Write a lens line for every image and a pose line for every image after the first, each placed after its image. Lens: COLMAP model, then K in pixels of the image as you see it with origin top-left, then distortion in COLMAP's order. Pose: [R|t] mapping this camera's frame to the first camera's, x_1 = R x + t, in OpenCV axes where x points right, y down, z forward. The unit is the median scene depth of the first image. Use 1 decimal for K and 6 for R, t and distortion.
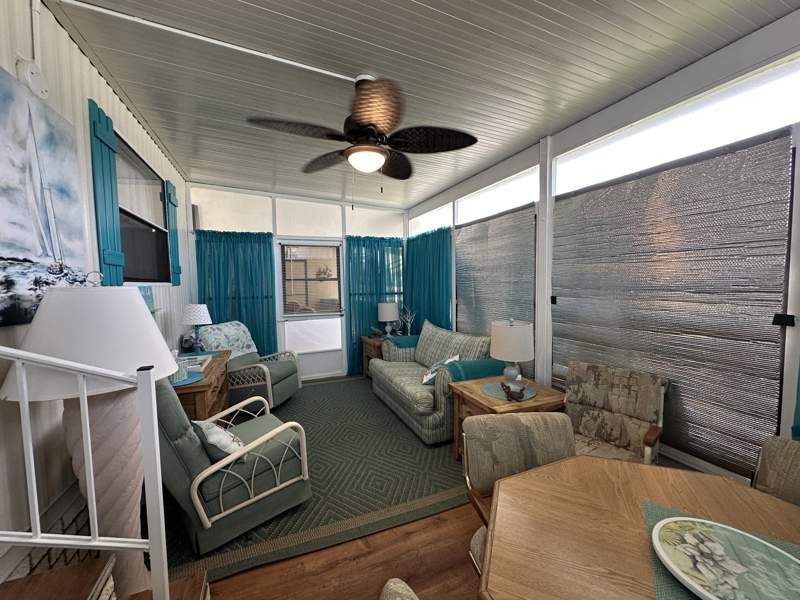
lens RADIAL K [[321.5, 0, 401.0], [0, 321.5, 301.3], [0, 0, 1]] dist [-0.001832, 0.000025]
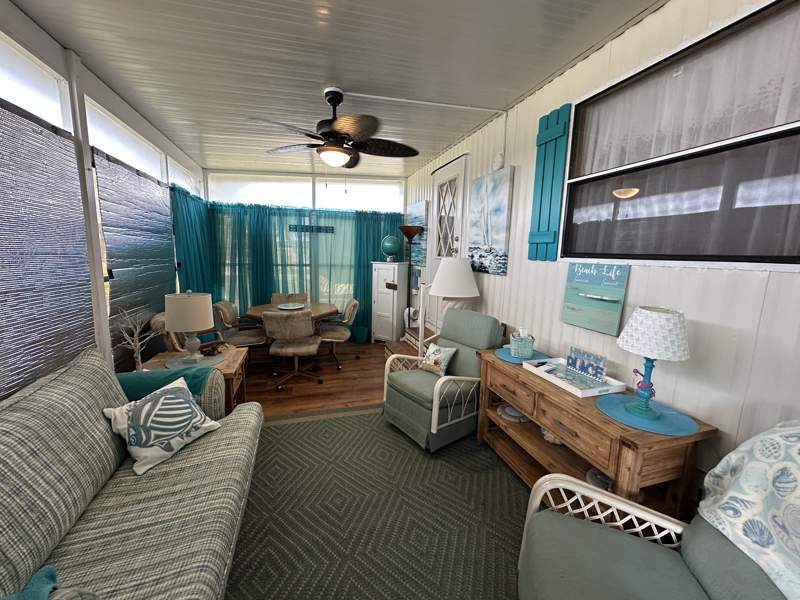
lens RADIAL K [[321.5, 0, 399.1], [0, 321.5, 302.2], [0, 0, 1]] dist [-0.001832, 0.000025]
pose [[-0.995356, -0.025691, 0.092770, -0.701607], [-0.005612, 0.977576, 0.210507, -0.216726], [-0.096097, 0.209009, -0.973181, 3.332495]]
